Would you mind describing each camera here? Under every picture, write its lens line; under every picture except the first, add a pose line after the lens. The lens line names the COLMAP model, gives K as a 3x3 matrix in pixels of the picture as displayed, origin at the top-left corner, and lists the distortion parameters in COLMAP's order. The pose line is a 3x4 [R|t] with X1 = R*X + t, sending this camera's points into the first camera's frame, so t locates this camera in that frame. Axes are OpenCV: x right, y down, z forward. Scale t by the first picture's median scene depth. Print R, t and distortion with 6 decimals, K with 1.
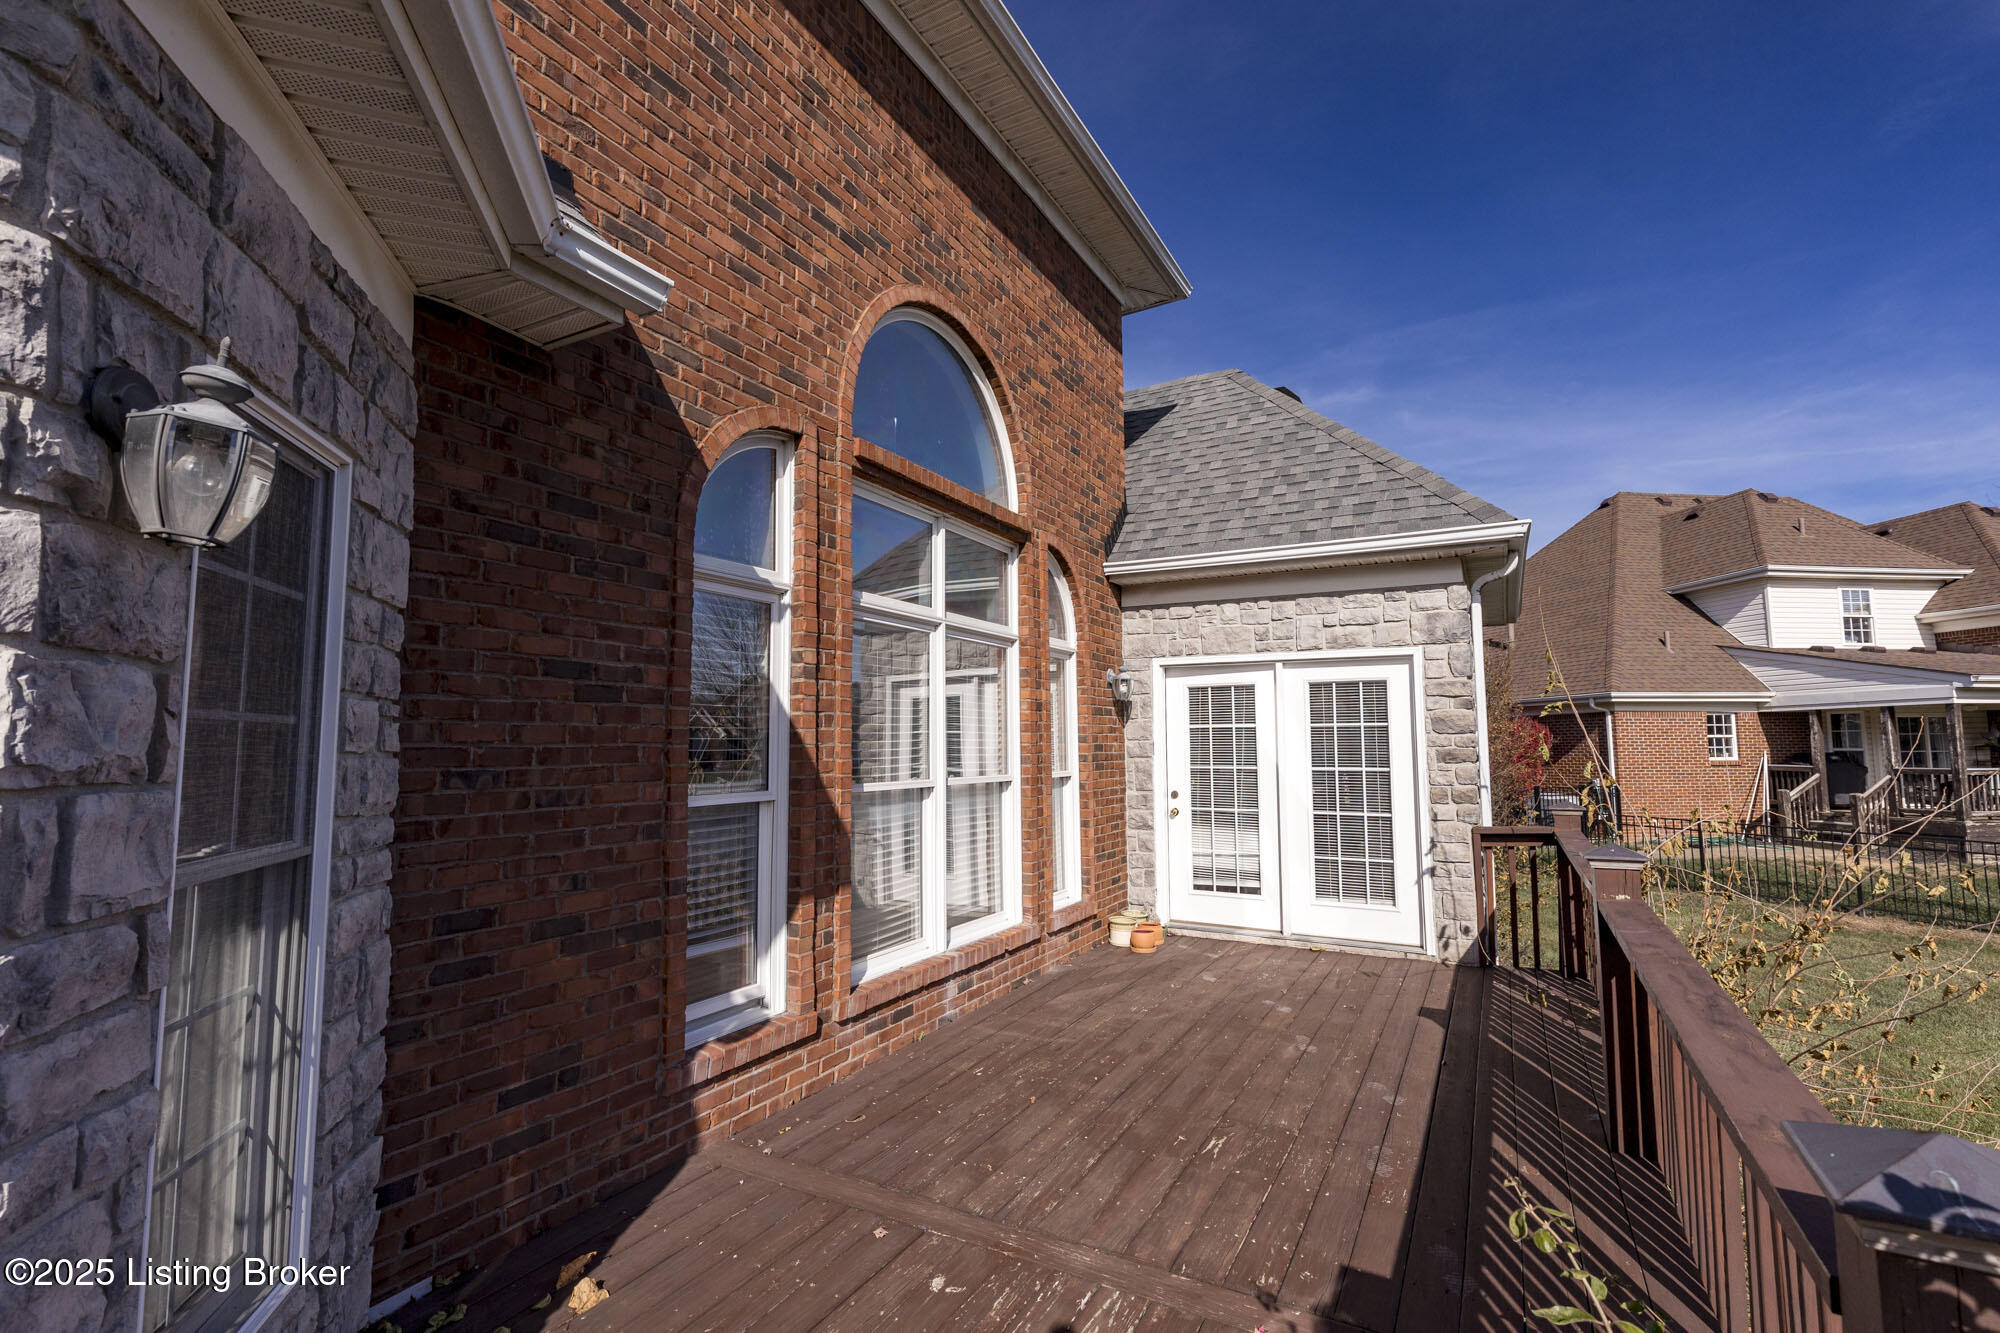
lens RADIAL K [[920.3, 0, 982.5], [0, 920.3, 653.7], [0, 0, 1]] dist [0.006496, -0.000106]
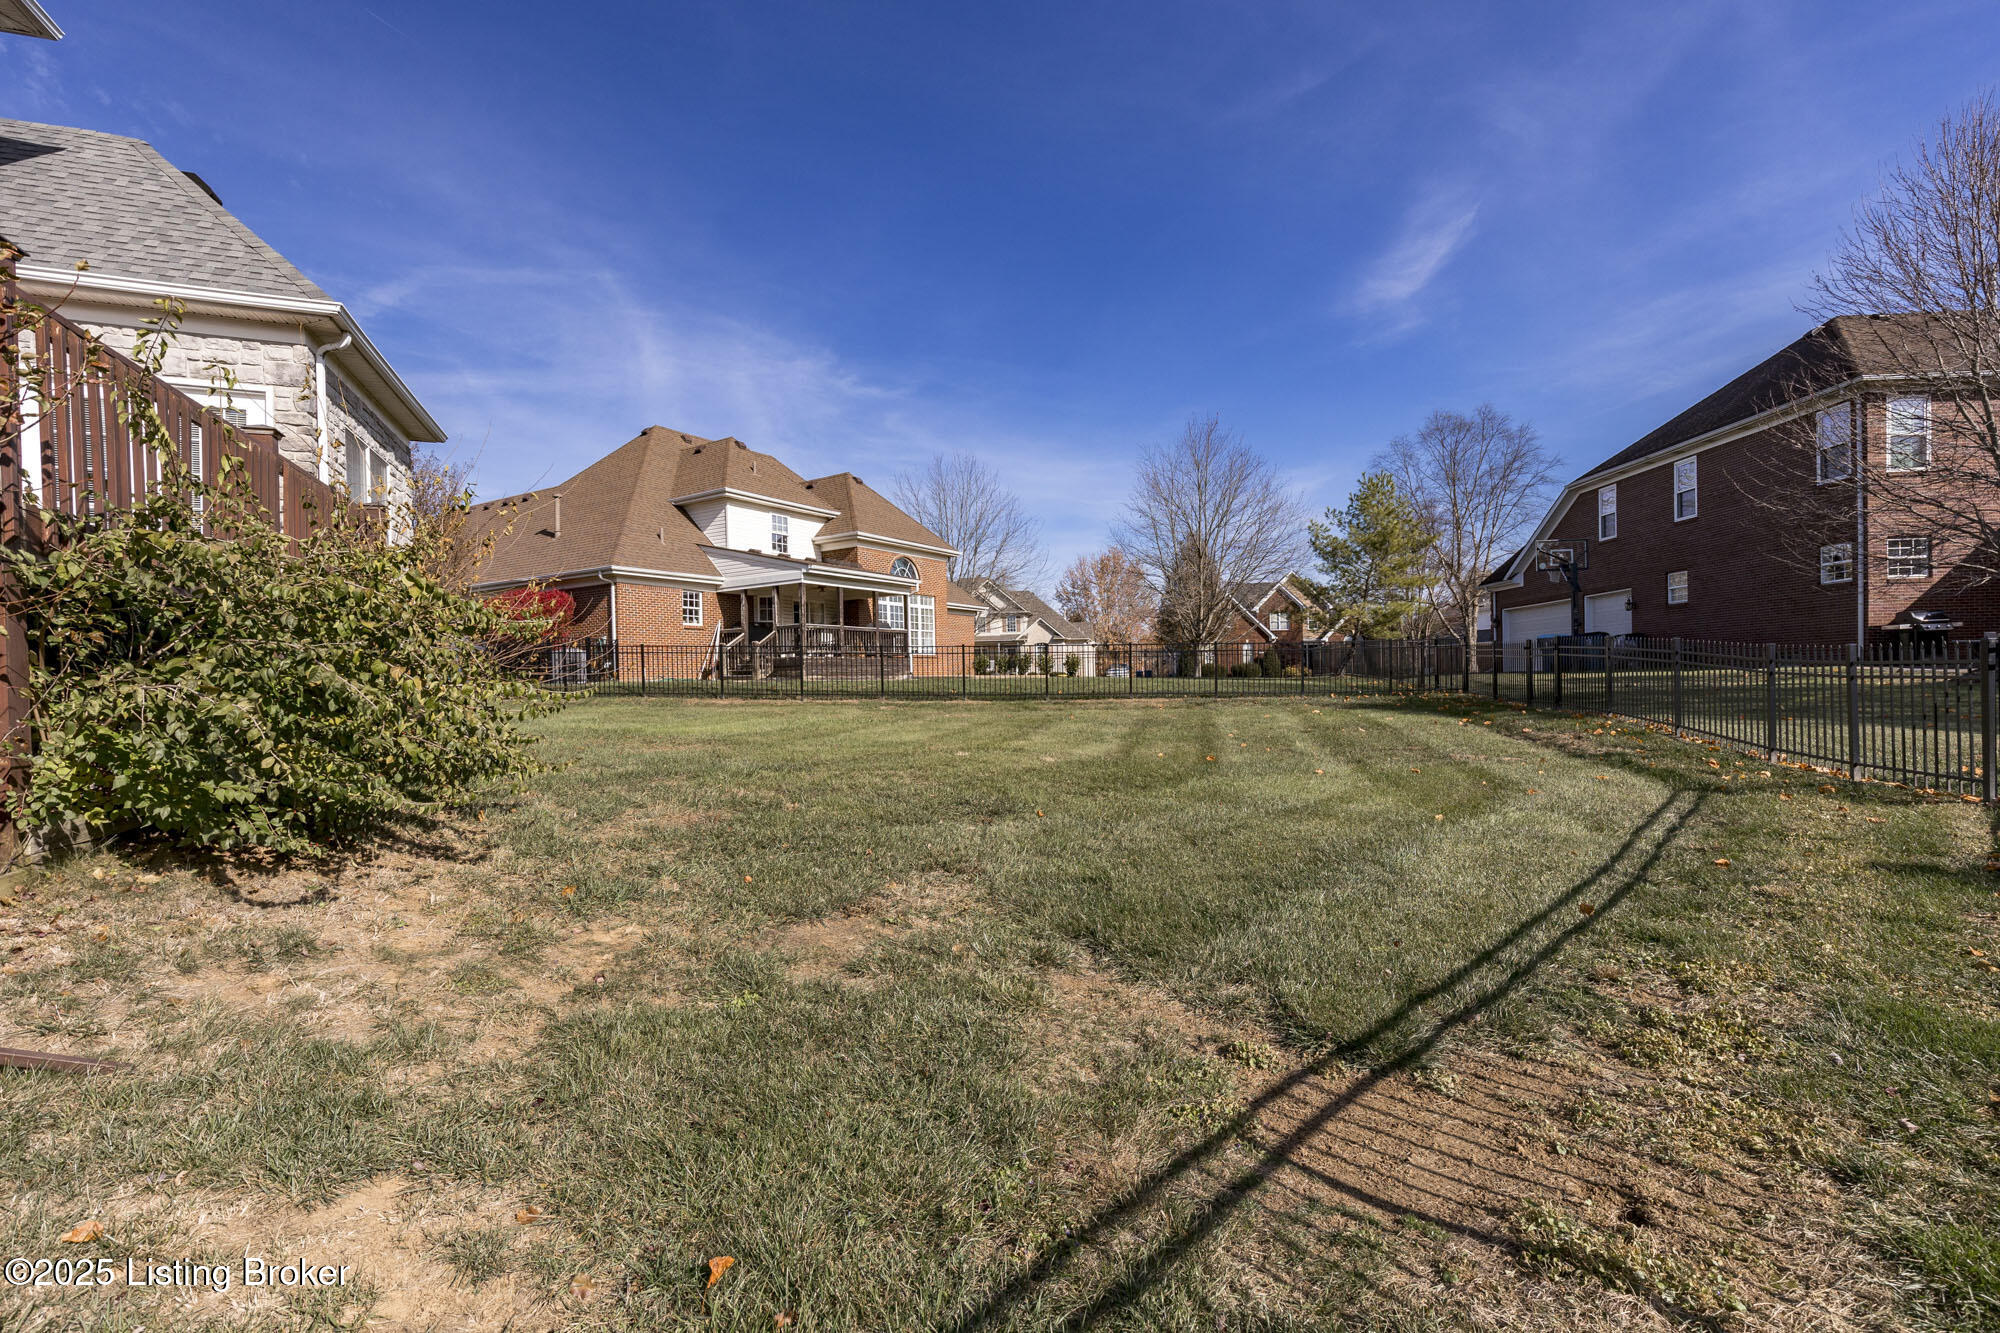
lens RADIAL K [[920.3, 0, 996.9], [0, 920.3, 682.5], [0, 0, 1]] dist [0.006496, -0.000106]
pose [[0.650515, 0.000530, 0.759493, 0.047372], [-0.063501, 0.996536, 0.053694, 0.101250], [-0.756834, -0.083157, 0.648296, -0.259684]]
